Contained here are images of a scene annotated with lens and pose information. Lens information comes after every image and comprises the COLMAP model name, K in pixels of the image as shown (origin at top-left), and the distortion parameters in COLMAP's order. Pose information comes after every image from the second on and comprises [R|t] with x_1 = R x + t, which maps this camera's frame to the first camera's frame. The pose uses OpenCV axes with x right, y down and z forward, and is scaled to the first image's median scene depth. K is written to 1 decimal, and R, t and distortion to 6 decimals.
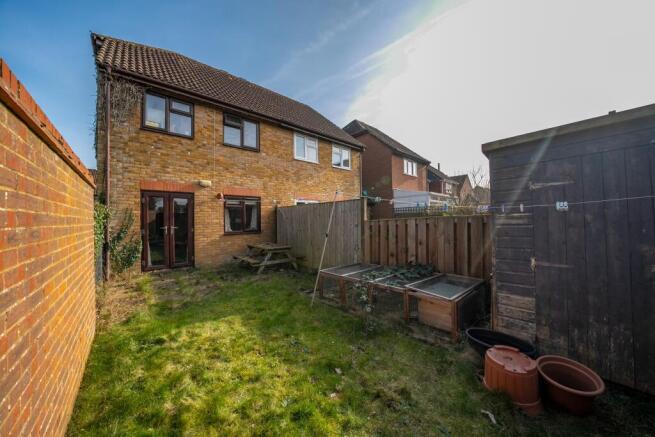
lens RADIAL K [[228.2, 0, 324.8], [0, 228.2, 219.7], [0, 0, 1]] dist [-0.009405, 0.000129]
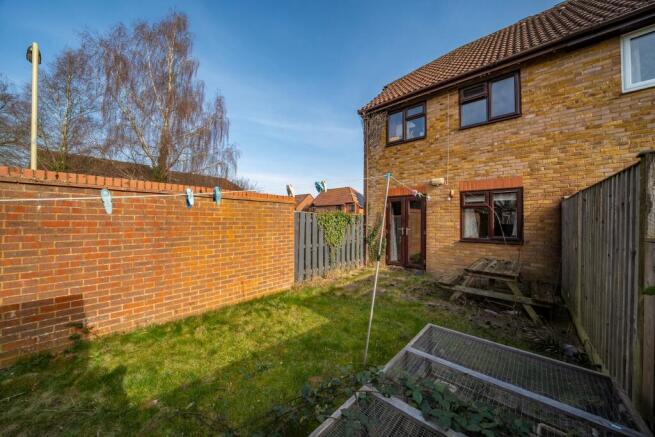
lens RADIAL K [[228.2, 0, 324.0], [0, 228.2, 218.1], [0, 0, 1]] dist [-0.009405, 0.000129]
pose [[0.122214, 0.001965, -0.992502, 0.311549], [-0.005633, 0.999983, 0.001286, -0.015075], [0.992488, 0.005433, 0.122223, 0.447361]]
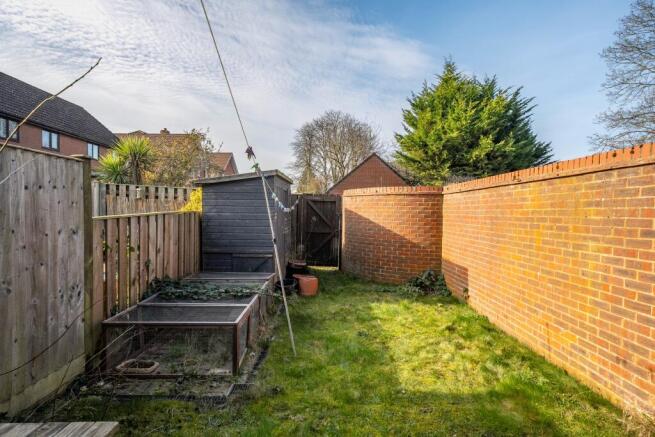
lens RADIAL K [[360.6, 0, 326.7], [0, 360.6, 217.2], [0, 0, 1]] dist [0.000389, 0.000008]
pose [[-0.759791, -0.002038, 0.650164, -0.430396], [0.001677, 0.999986, 0.005094, -0.006634], [-0.650165, 0.004961, -0.759777, 0.945700]]
